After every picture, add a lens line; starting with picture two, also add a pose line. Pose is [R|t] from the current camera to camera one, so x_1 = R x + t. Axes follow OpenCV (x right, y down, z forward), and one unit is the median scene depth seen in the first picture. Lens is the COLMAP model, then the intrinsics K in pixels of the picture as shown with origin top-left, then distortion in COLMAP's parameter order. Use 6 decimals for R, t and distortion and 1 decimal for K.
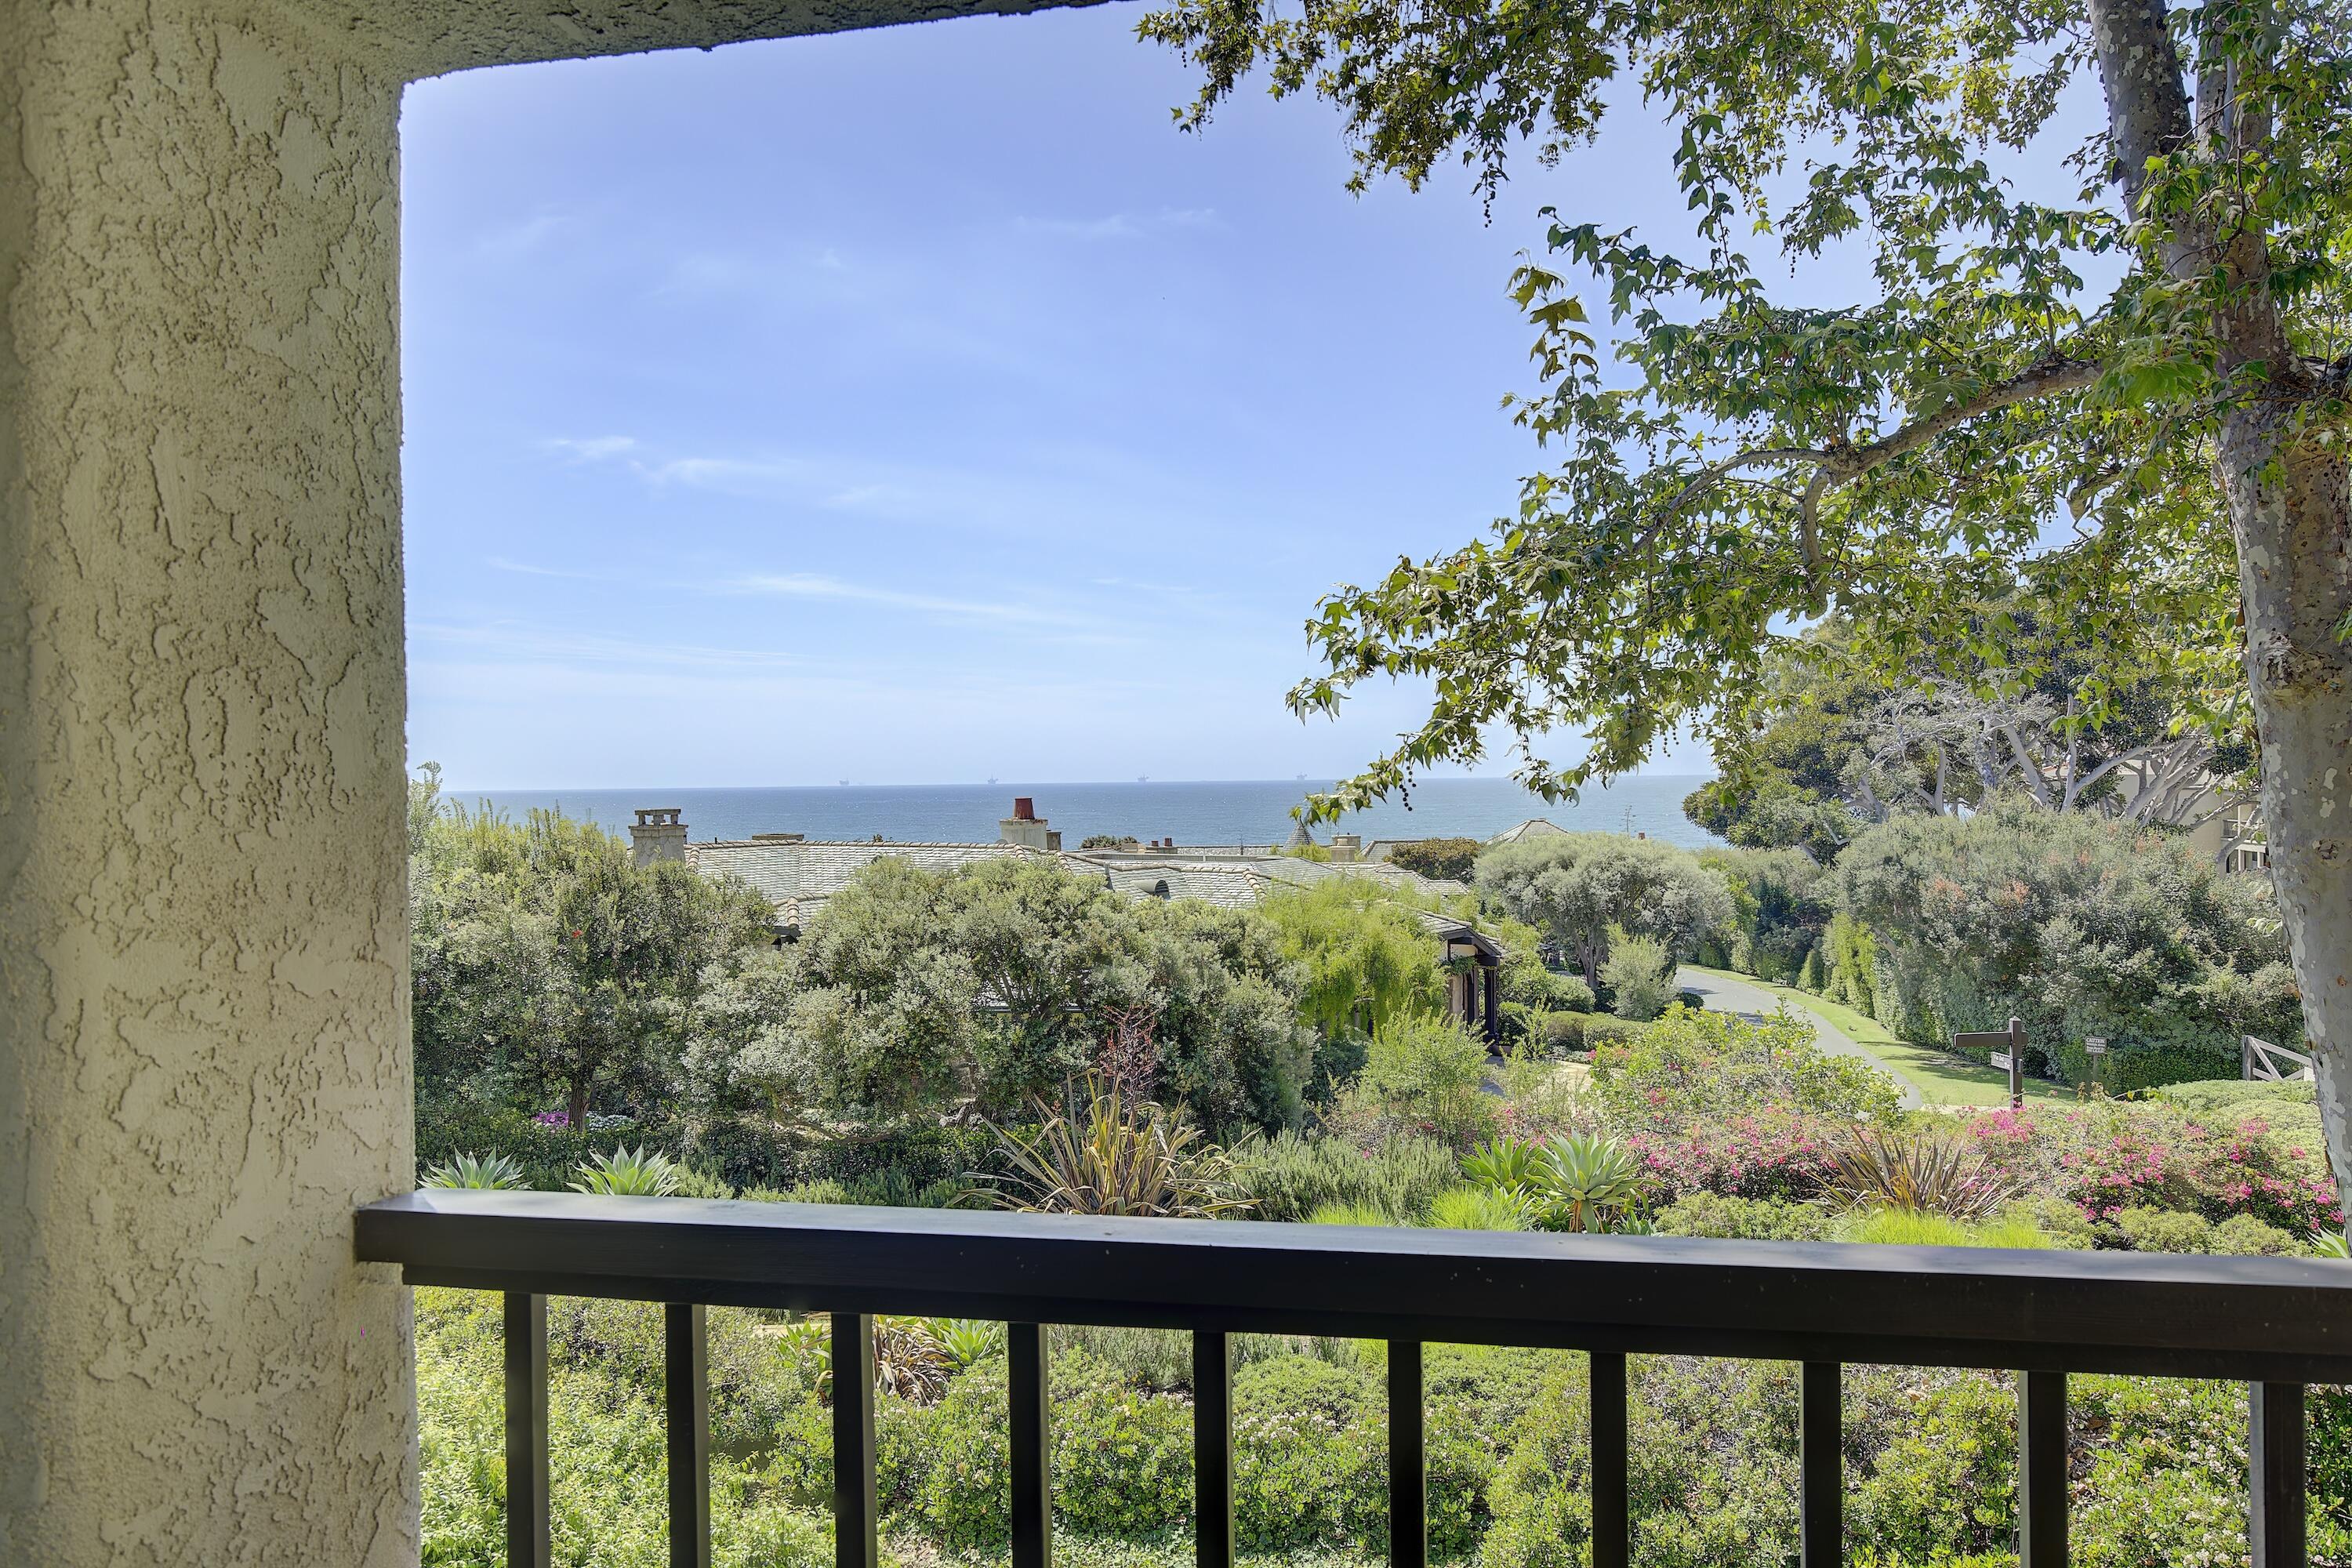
lens RADIAL K [[1784.4, 0, 1152.5], [0, 1784.4, 786.7], [0, 0, 1]] dist [-0.029455, 0.047395]
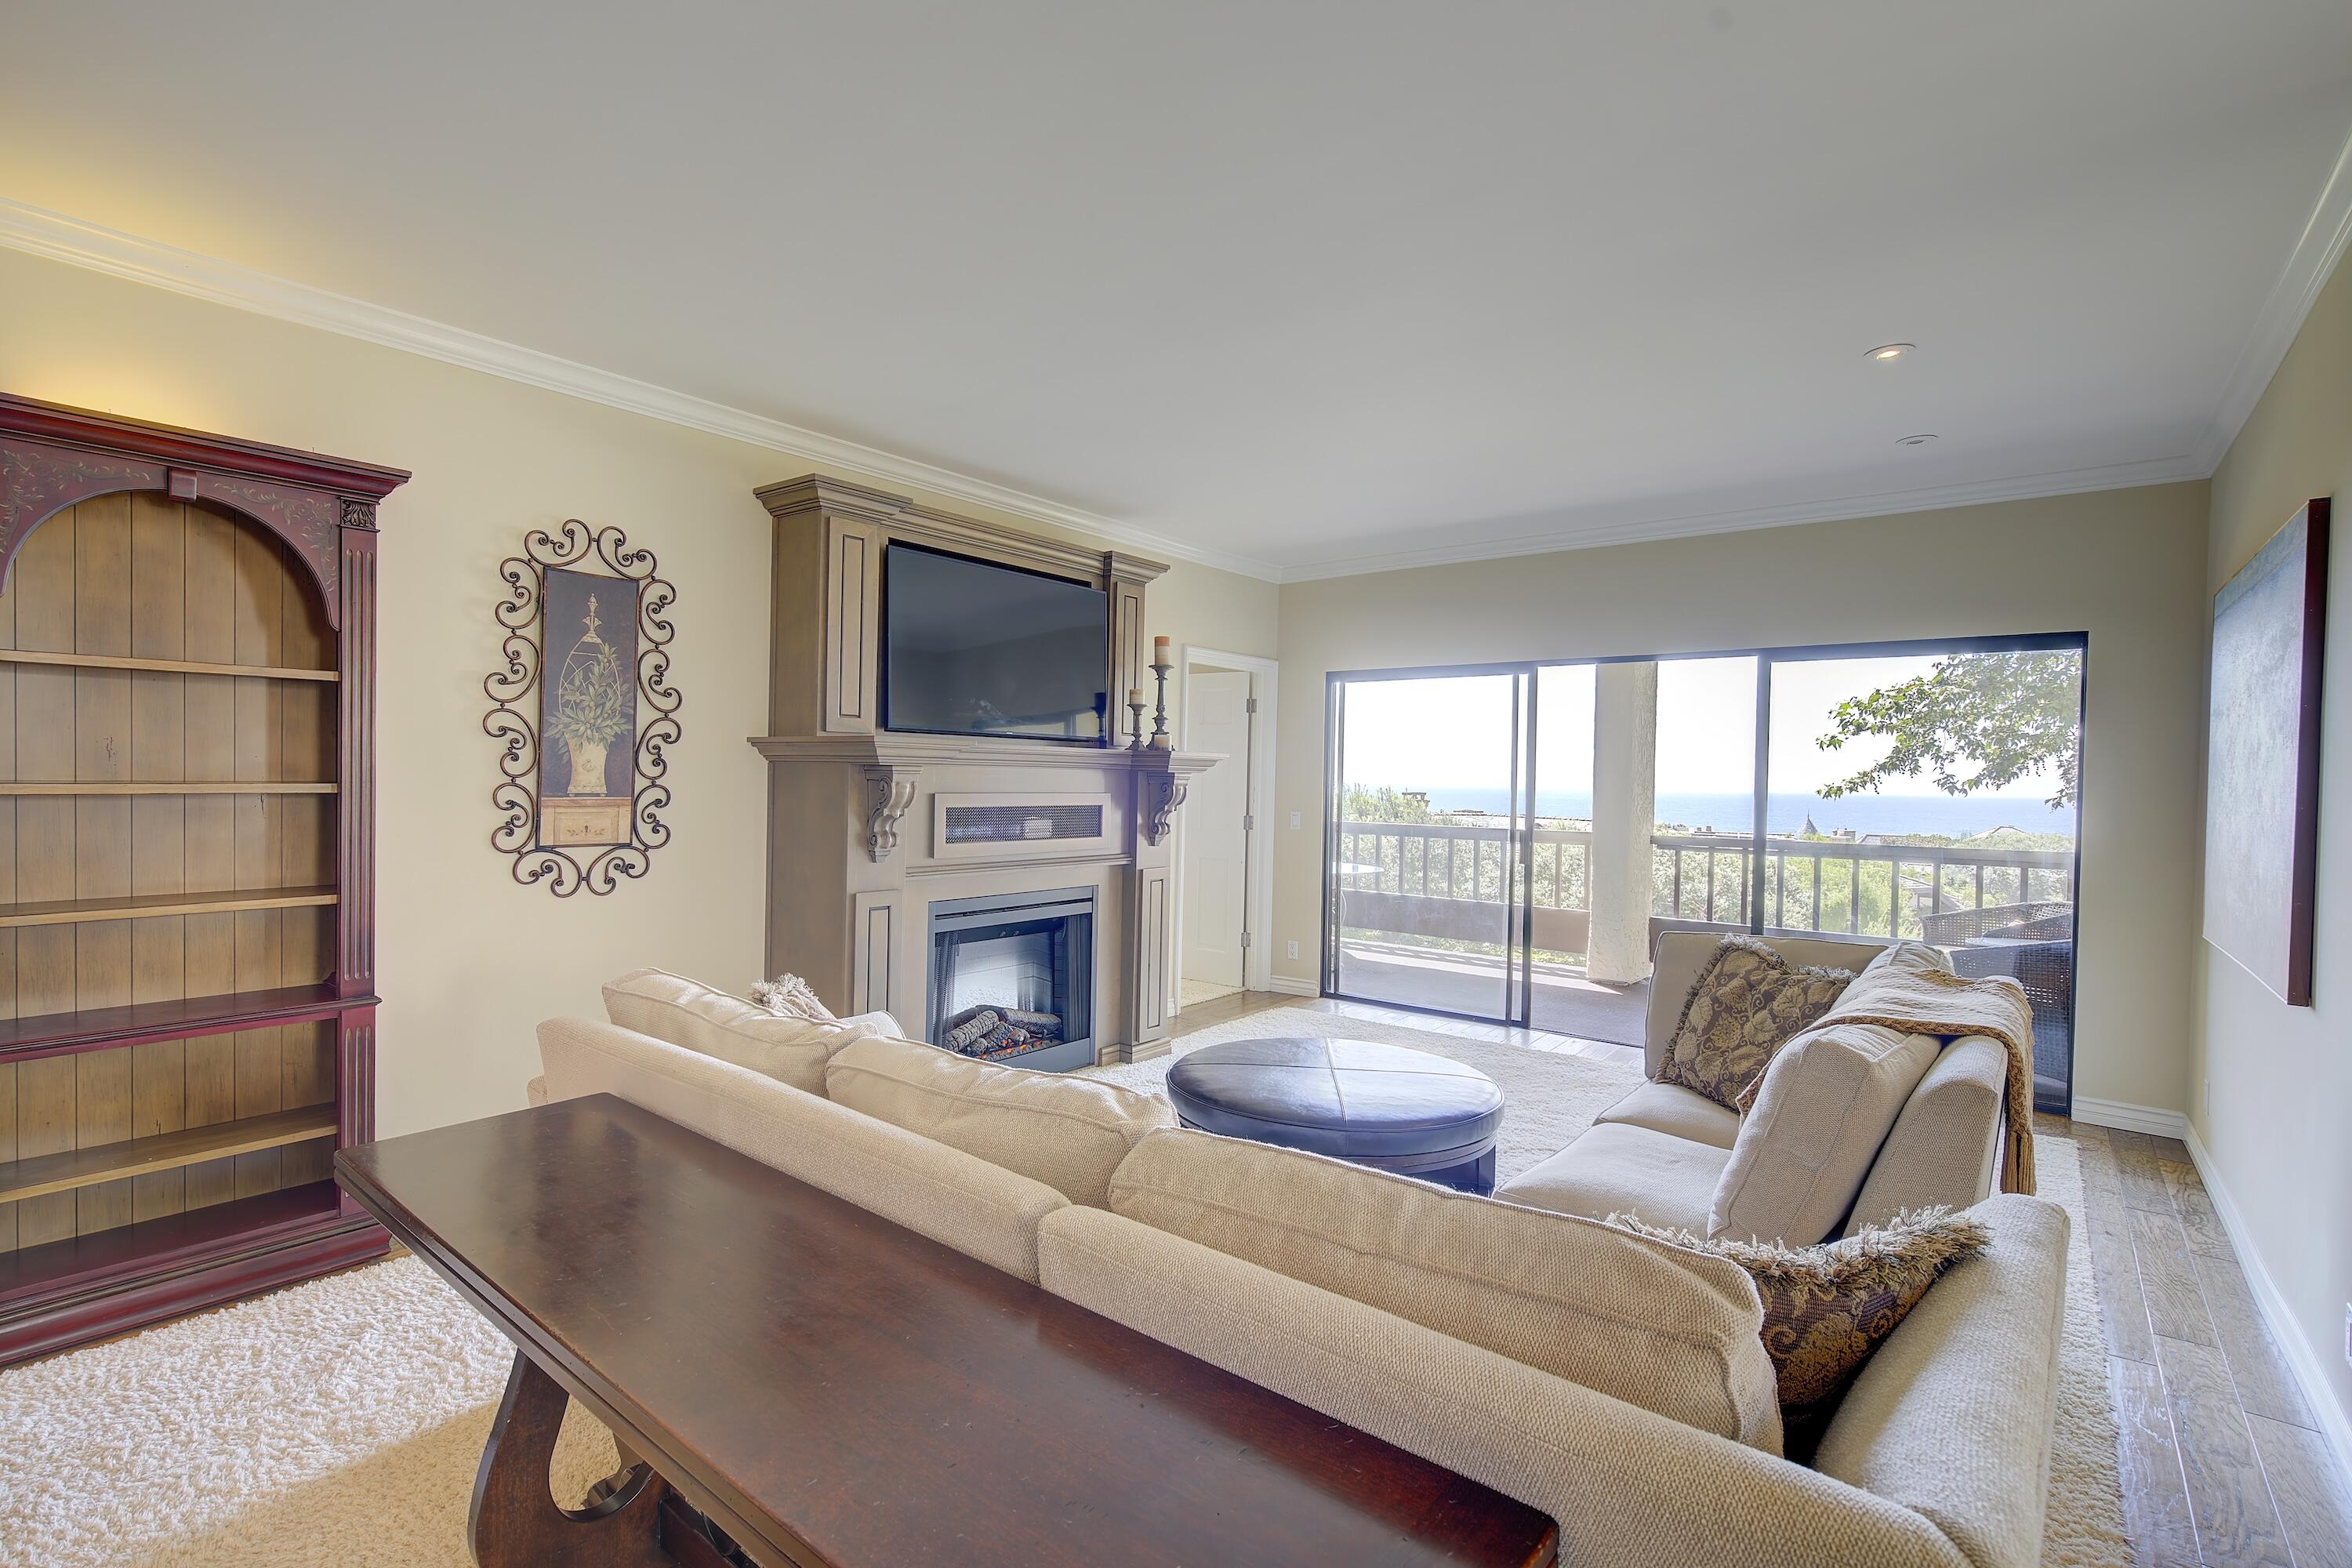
lens RADIAL K [[1093.7, 0, 1170.5], [0, 1093.7, 783.7], [0, 0, 1]] dist [0.008963, -0.002624]
pose [[0.902909, 0.032397, -0.428610, -0.047968], [-0.032332, 0.999450, 0.007433, 0.011904], [0.428615, 0.007146, 0.903459, -0.432633]]
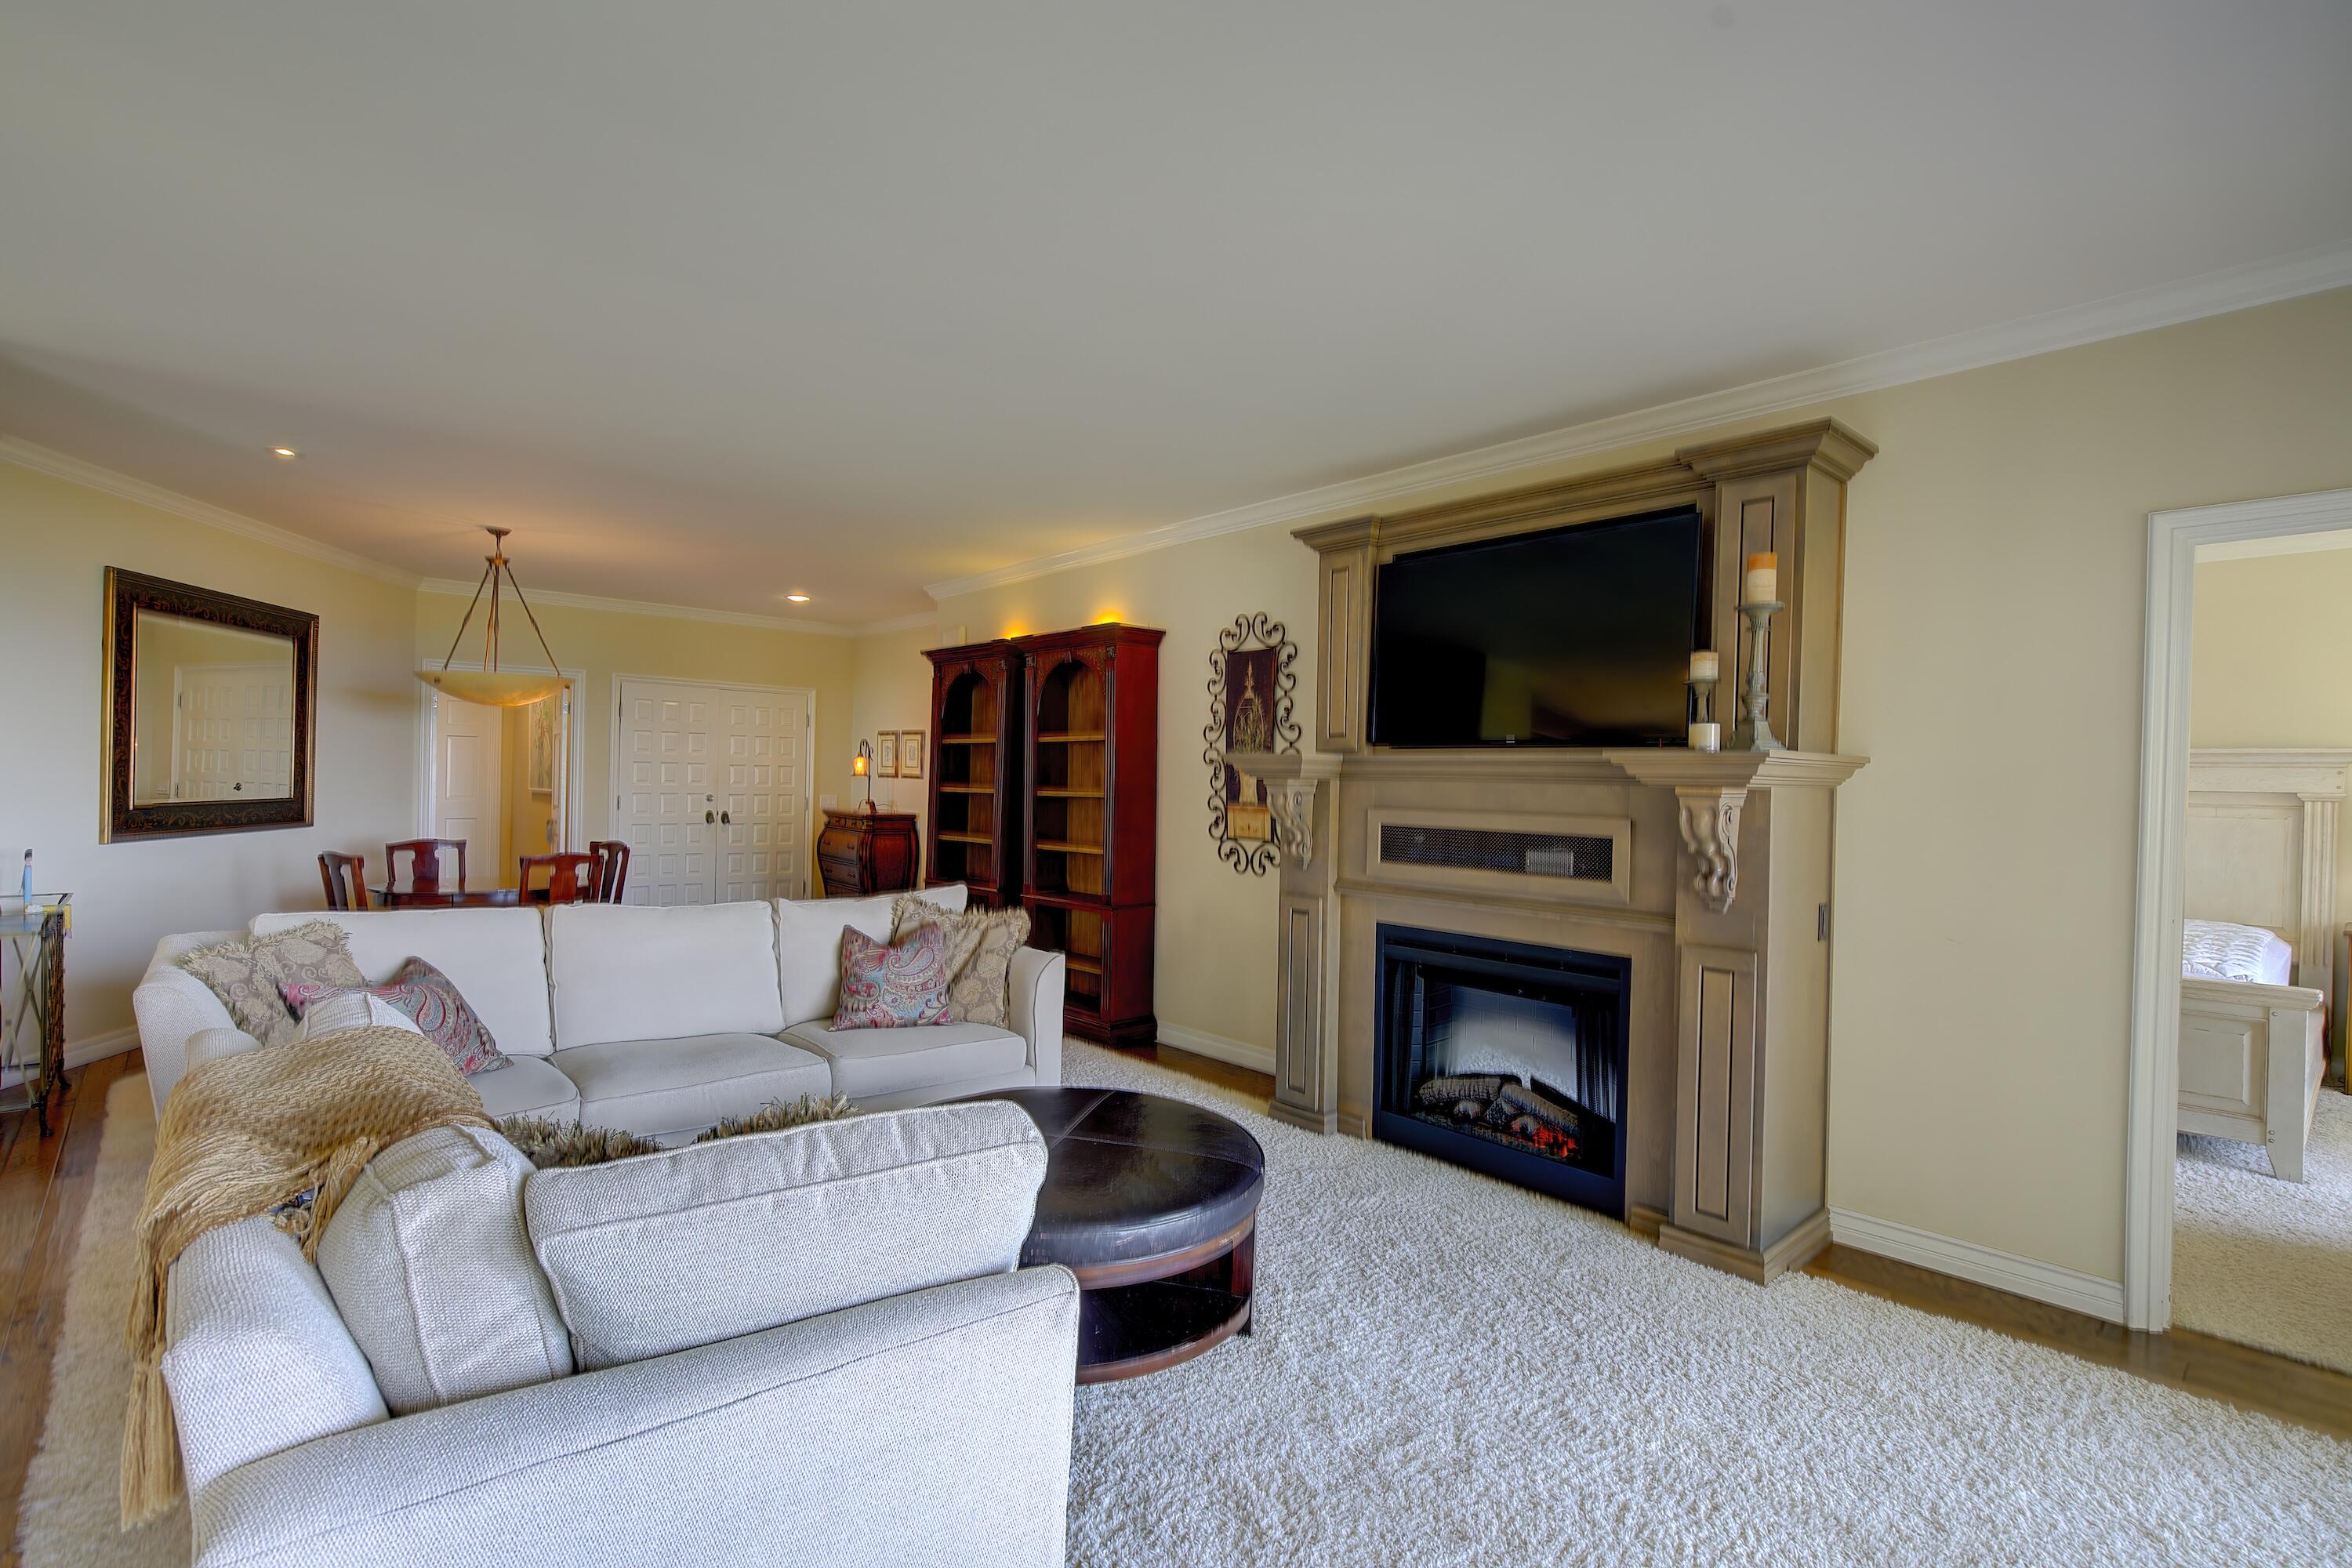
lens RADIAL K [[1093.7, 0, 1177.0], [0, 1093.7, 792.7], [0, 0, 1]] dist [0.008963, -0.002624]
pose [[-0.586710, 0.007546, -0.809762, 0.025825], [-0.021734, 0.999450, 0.025061, 0.008714], [0.809505, 0.032303, -0.586223, -0.084215]]
